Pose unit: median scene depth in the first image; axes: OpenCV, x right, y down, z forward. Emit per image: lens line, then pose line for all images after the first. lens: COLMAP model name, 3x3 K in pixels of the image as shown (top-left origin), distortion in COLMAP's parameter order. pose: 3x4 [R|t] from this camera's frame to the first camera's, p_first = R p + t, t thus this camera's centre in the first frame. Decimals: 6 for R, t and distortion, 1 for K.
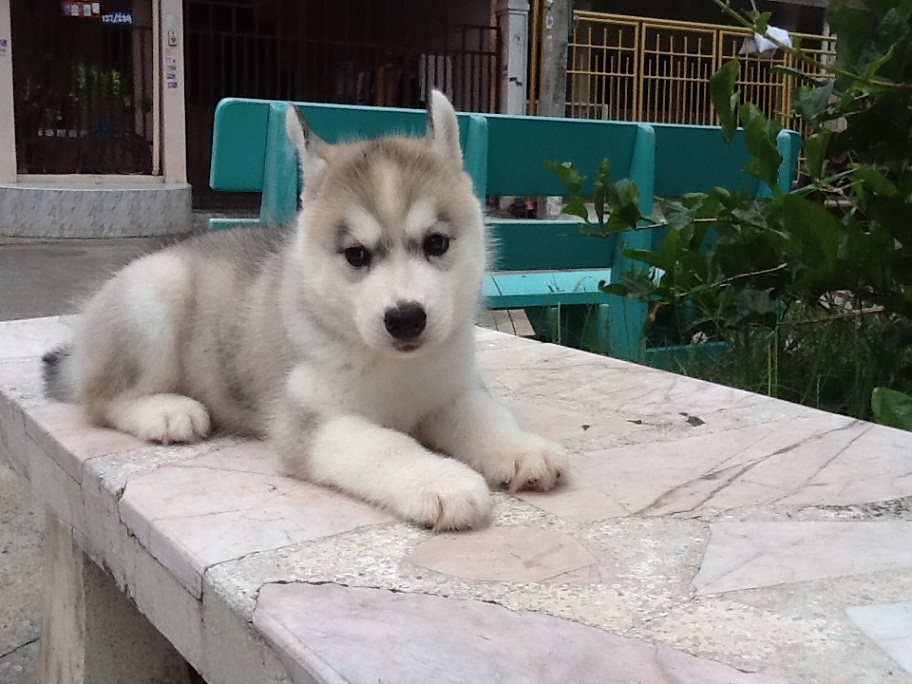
lens RADIAL K [[1233.8, 0, 456.0], [0, 1233.8, 342.0], [0, 0, 1]] dist [-0.000287, -0.112587]
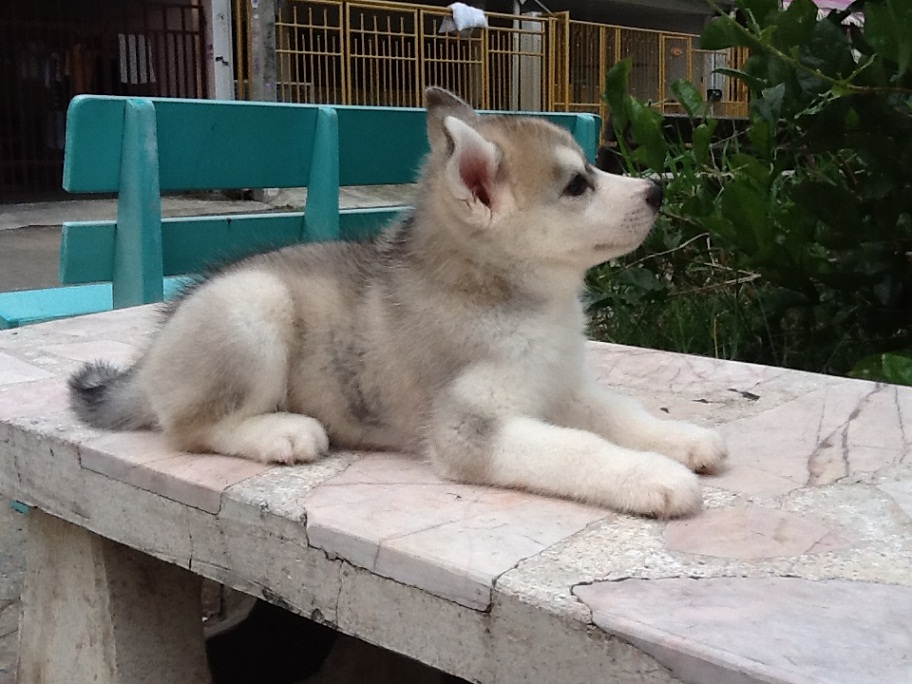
lens RADIAL K [[1233.8, 0, 456.0], [0, 1233.8, 342.0], [0, 0, 1]] dist [-0.000287, -0.112587]
pose [[0.955534, -0.072090, 0.285933, -0.193944], [0.065701, 0.997330, 0.031891, -0.019323], [-0.287469, -0.011687, 0.957719, 0.006894]]
